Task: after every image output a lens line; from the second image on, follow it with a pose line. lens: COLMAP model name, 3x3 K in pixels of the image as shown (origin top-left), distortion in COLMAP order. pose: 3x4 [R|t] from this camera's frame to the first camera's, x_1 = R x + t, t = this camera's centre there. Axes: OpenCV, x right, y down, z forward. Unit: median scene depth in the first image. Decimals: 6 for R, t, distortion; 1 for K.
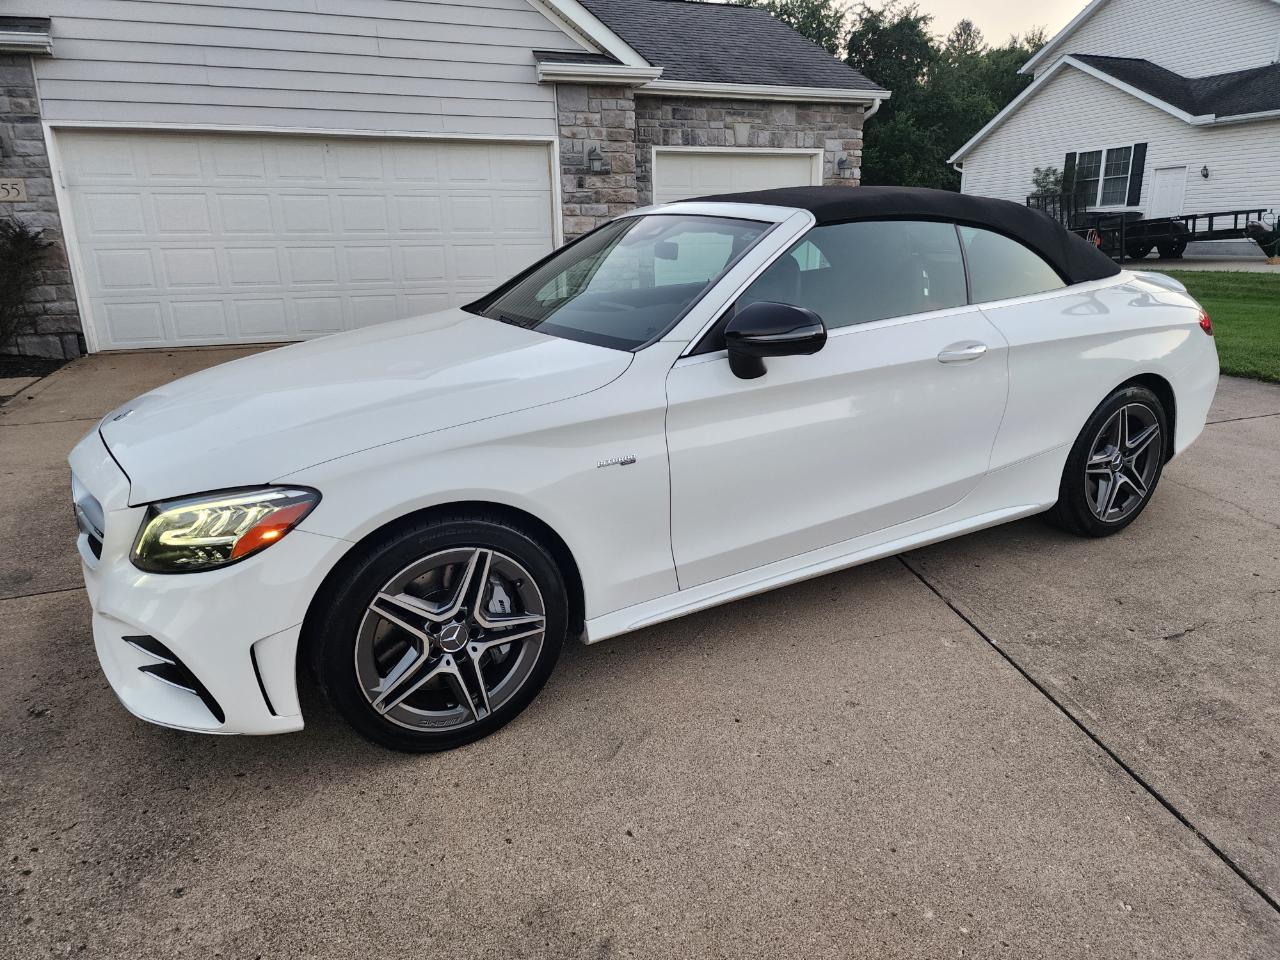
lens RADIAL K [[866.3, 0, 647.0], [0, 866.3, 485.1], [0, 0, 1]] dist [0.081714, -0.072800]
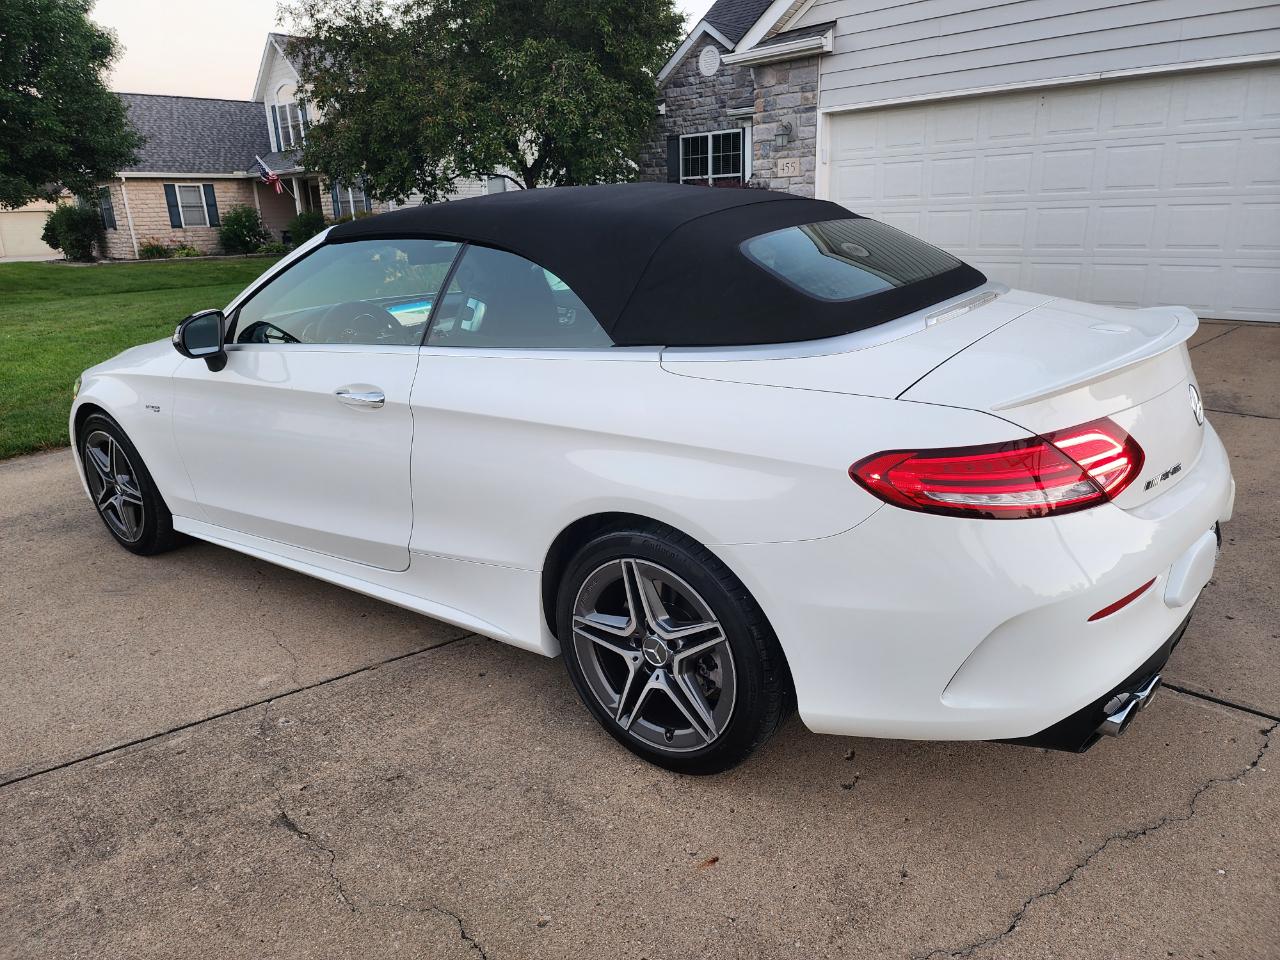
lens RADIAL K [[870.7, 0, 641.2], [0, 870.7, 475.7], [0, 0, 1]] dist [0.066518, -0.061179]
pose [[0.375572, 0.276590, -0.884558, 1.031922], [-0.228847, 0.952552, 0.200685, -0.258621], [0.898095, 0.127057, 0.421049, 0.739034]]
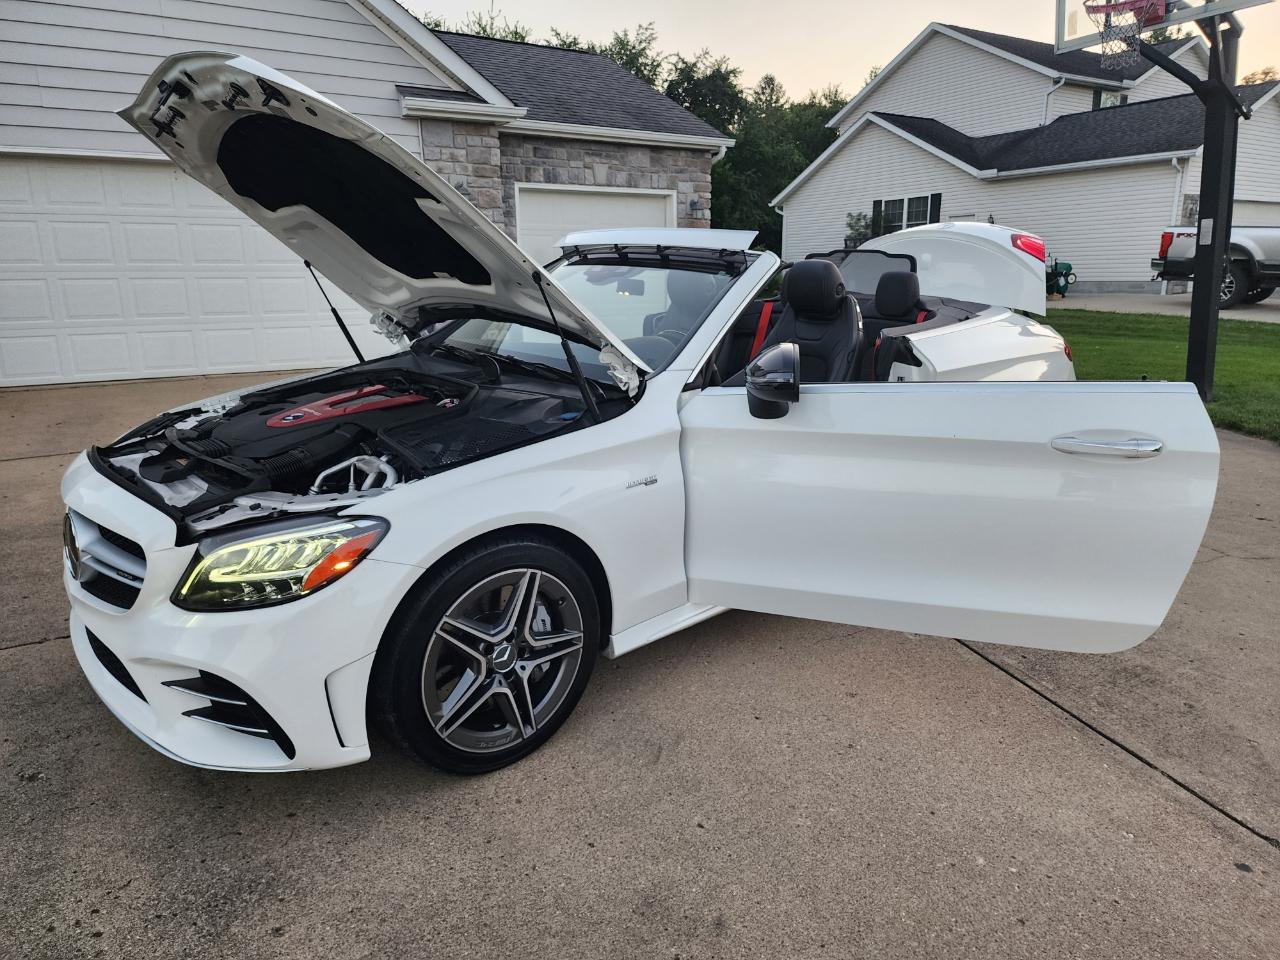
lens RADIAL K [[871.6, 0, 647.7], [0, 871.6, 479.2], [0, 0, 1]] dist [0.070219, -0.066919]
pose [[0.980866, -0.036344, 0.191259, -0.153951], [0.044578, 0.998247, -0.038924, 0.007300], [-0.189510, 0.046705, 0.980767, -0.036290]]
